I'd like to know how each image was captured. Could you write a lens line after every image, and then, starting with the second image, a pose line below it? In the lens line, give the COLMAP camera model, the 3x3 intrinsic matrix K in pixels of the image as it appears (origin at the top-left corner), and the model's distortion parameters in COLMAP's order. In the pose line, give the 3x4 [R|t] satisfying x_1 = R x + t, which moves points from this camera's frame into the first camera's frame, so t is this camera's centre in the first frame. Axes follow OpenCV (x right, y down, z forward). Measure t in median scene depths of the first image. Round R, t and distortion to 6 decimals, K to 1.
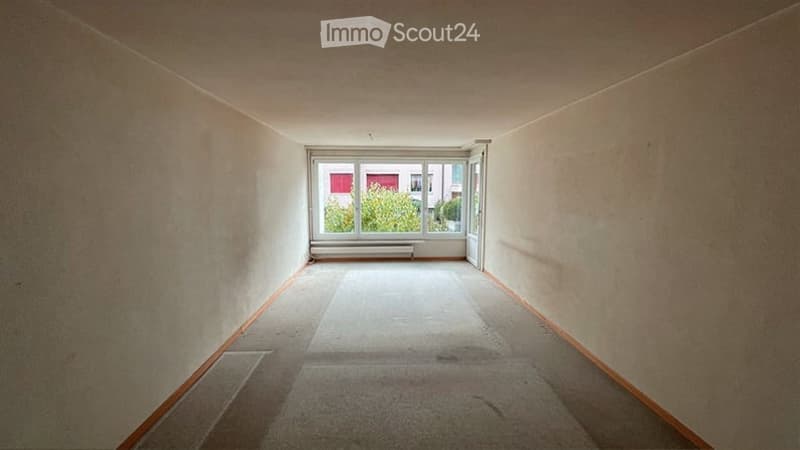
lens RADIAL K [[324.6, 0, 398.4], [0, 324.6, 223.5], [0, 0, 1]] dist [0.000704, 0.000046]
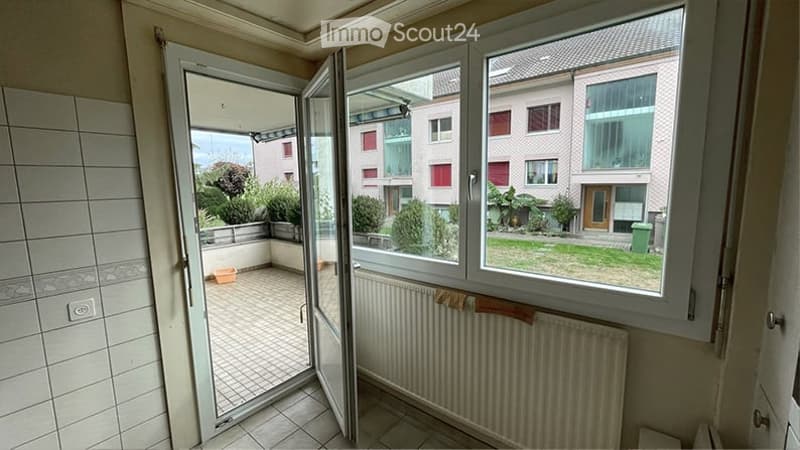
lens RADIAL K [[324.6, 0, 398.4], [0, 324.6, 223.5], [0, 0, 1]] dist [0.000704, 0.000046]
pose [[0.739202, 0.071412, -0.669687, 1.051598], [-0.057051, 0.997428, 0.043387, -0.080456], [0.671063, 0.006134, 0.741375, 0.850189]]
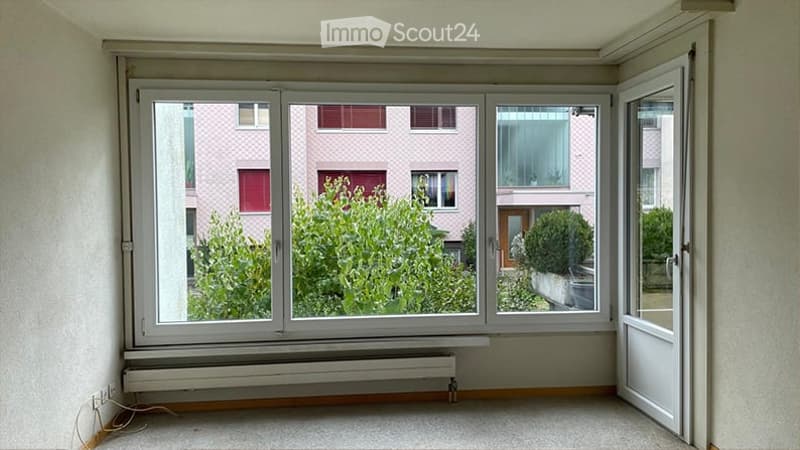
lens RADIAL K [[605.2, 0, 404.7], [0, 605.2, 229.0], [0, 0, 1]] dist [0.099343, -0.128939]
pose [[0.999116, -0.012391, 0.040175, -0.027504], [0.015179, 0.997443, -0.069831, -0.016185], [-0.039207, 0.070379, 0.996750, 0.395807]]
